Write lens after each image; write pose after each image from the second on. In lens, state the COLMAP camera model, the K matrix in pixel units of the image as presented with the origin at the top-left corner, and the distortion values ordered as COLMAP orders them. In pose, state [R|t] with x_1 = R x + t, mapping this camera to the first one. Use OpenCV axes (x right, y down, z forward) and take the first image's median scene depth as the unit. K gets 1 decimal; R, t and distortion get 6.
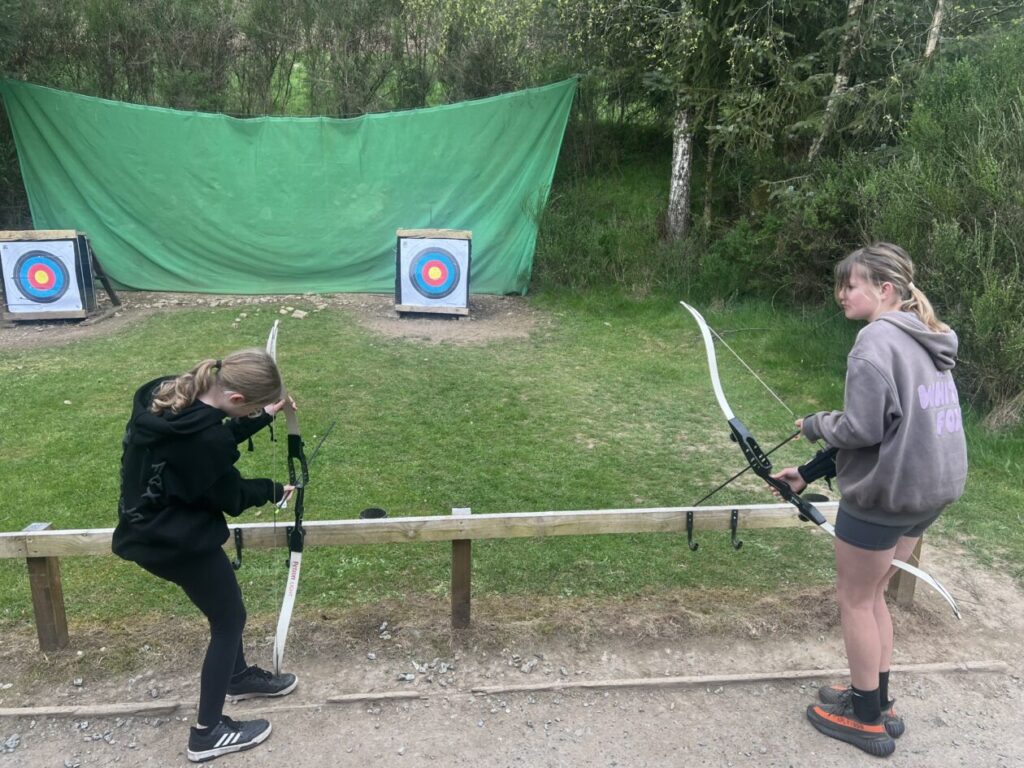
lens RADIAL K [[764.6, 0, 508.6], [0, 764.6, 379.4], [0, 0, 1]] dist [0.065023, -0.068103]
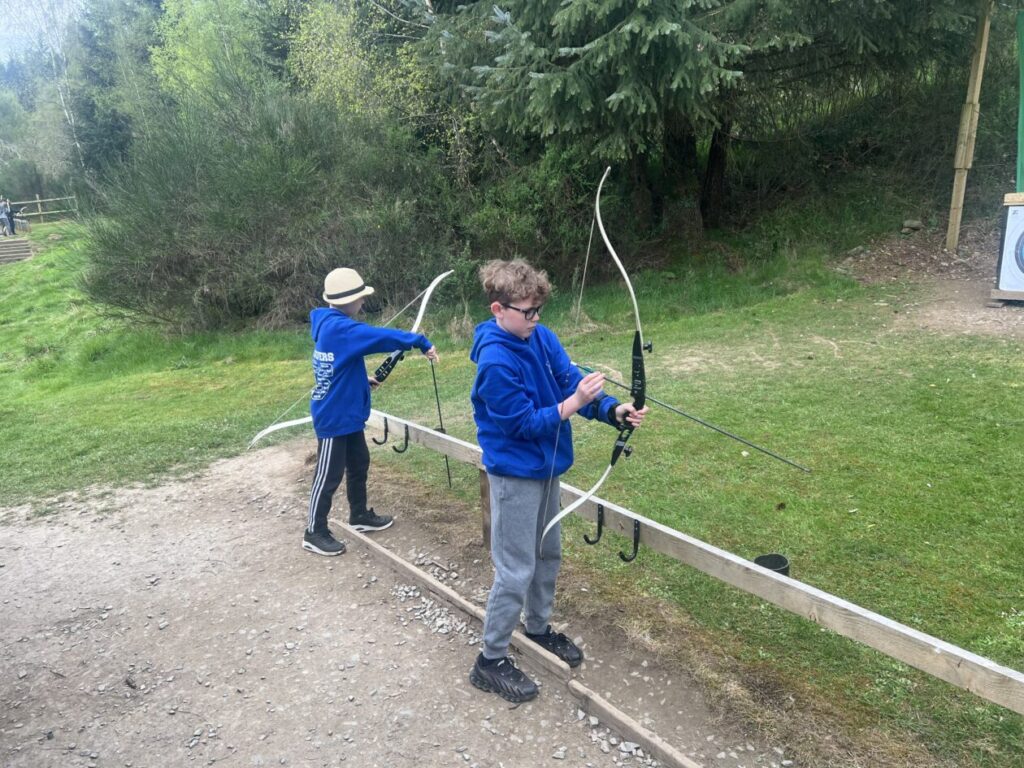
lens RADIAL K [[765.9, 0, 518.2], [0, 765.9, 378.8], [0, 0, 1]] dist [0.048518, -0.045077]
pose [[0.568826, 0.185710, -0.801217, -0.248438], [-0.147231, 0.981430, 0.122954, -0.017454], [0.809172, 0.048025, 0.585606, 0.080811]]
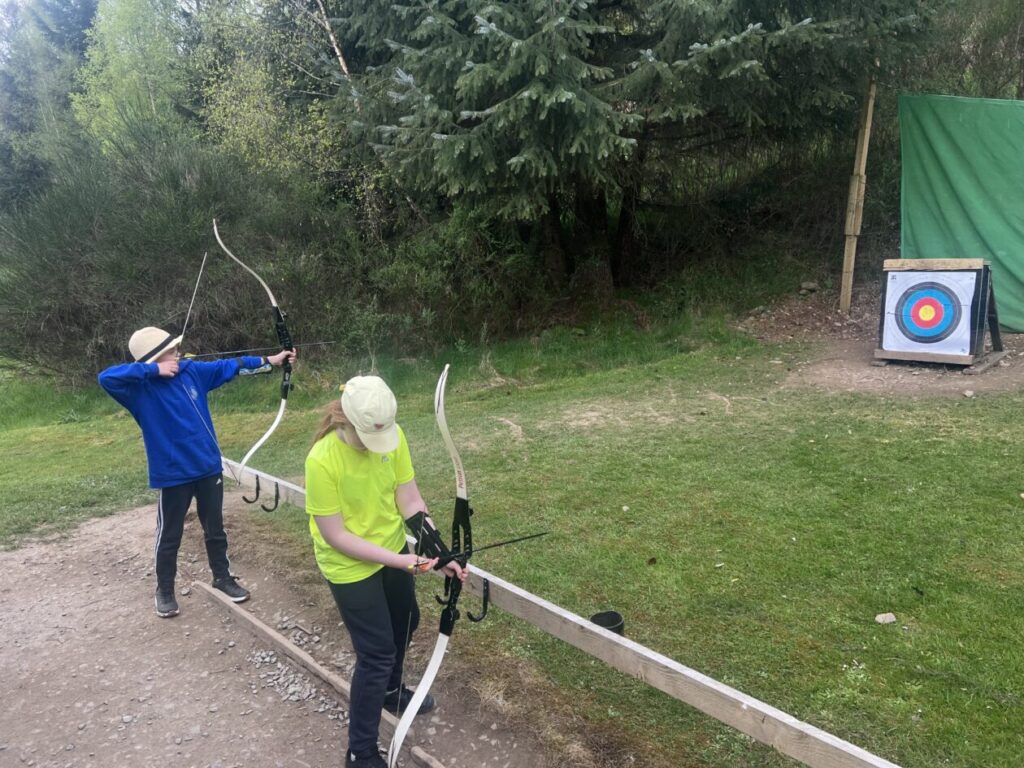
lens RADIAL K [[762.7, 0, 514.5], [0, 762.7, 388.4], [0, 0, 1]] dist [0.061634, -0.065854]
pose [[0.629756, 0.144057, -0.763318, -0.227539], [-0.157762, 0.985893, 0.055905, -0.025166], [0.760604, 0.085216, 0.643599, 0.107462]]
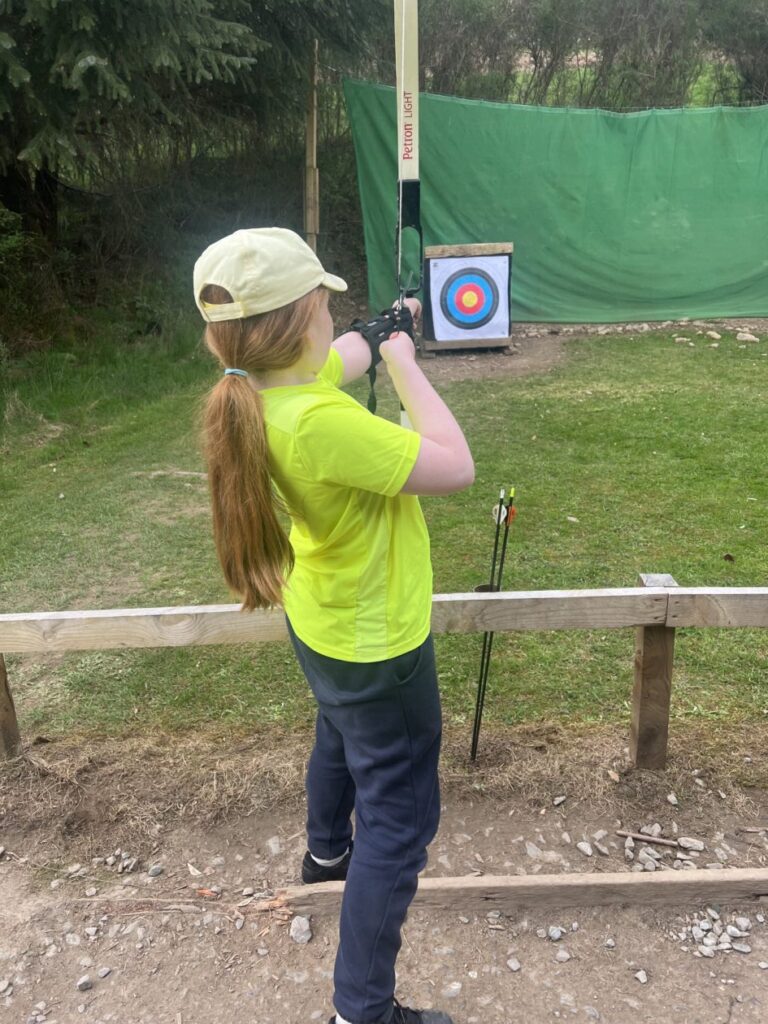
lens RADIAL K [[774.8, 0, 384.0], [0, 774.8, 512.0], [0, 0, 1]] dist [0.031657, -0.046801]
pose [[0.995105, 0.006569, -0.098607, -0.619772], [0.002218, 0.996052, 0.088740, 0.031659], [0.098801, -0.088524, 0.991162, 0.091362]]
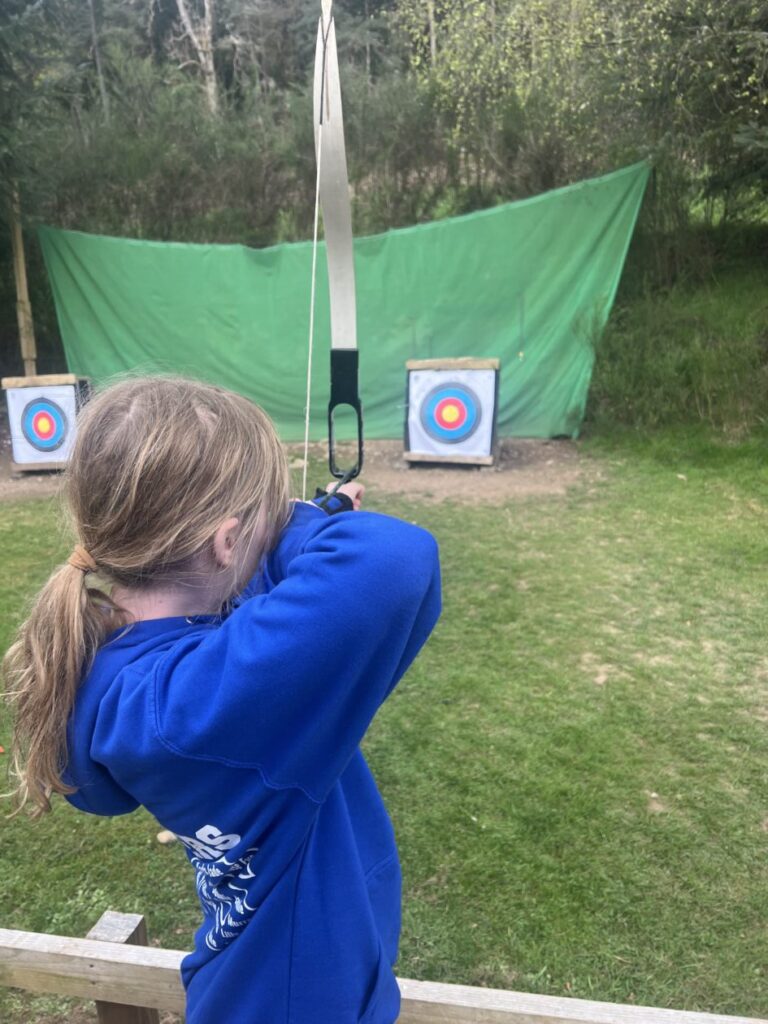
lens RADIAL K [[775.0, 0, 383.7], [0, 775.0, 514.0], [0, 0, 1]] dist [0.036756, -0.054610]
pose [[0.958558, 0.019330, -0.284242, 0.070282], [-0.024013, 0.999627, -0.013002, -0.020784], [0.283884, 0.019289, 0.958664, 0.207997]]
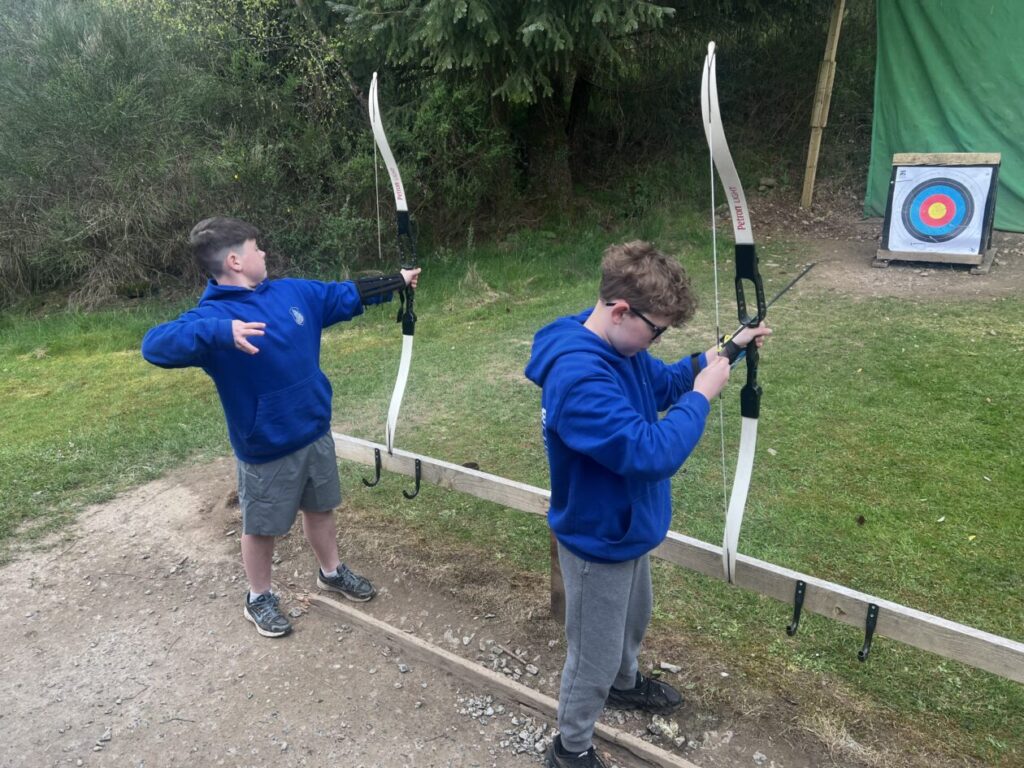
lens RADIAL K [[767.6, 0, 510.6], [0, 767.6, 384.0], [0, 0, 1]] dist [0.050833, -0.049786]
pose [[0.765564, 0.202441, -0.610680, -0.412655], [-0.138079, 0.978786, 0.151369, -0.013384], [0.628368, -0.031561, 0.777276, 0.061896]]
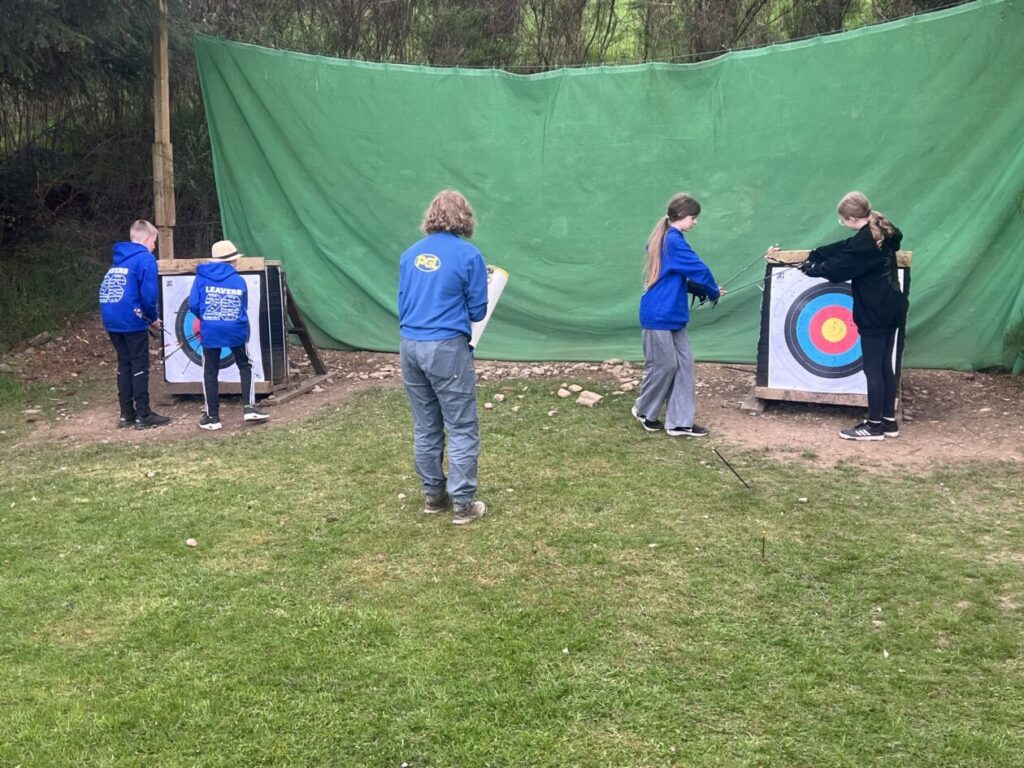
lens RADIAL K [[1239.9, 0, 517.0], [0, 1239.9, 385.1], [0, 0, 1]] dist [0.156775, -0.281453]
pose [[0.935884, 0.030600, -0.350978, 0.004280], [-0.059370, 0.995672, -0.071501, -0.026142], [0.347271, 0.087754, 0.933650, 0.116624]]
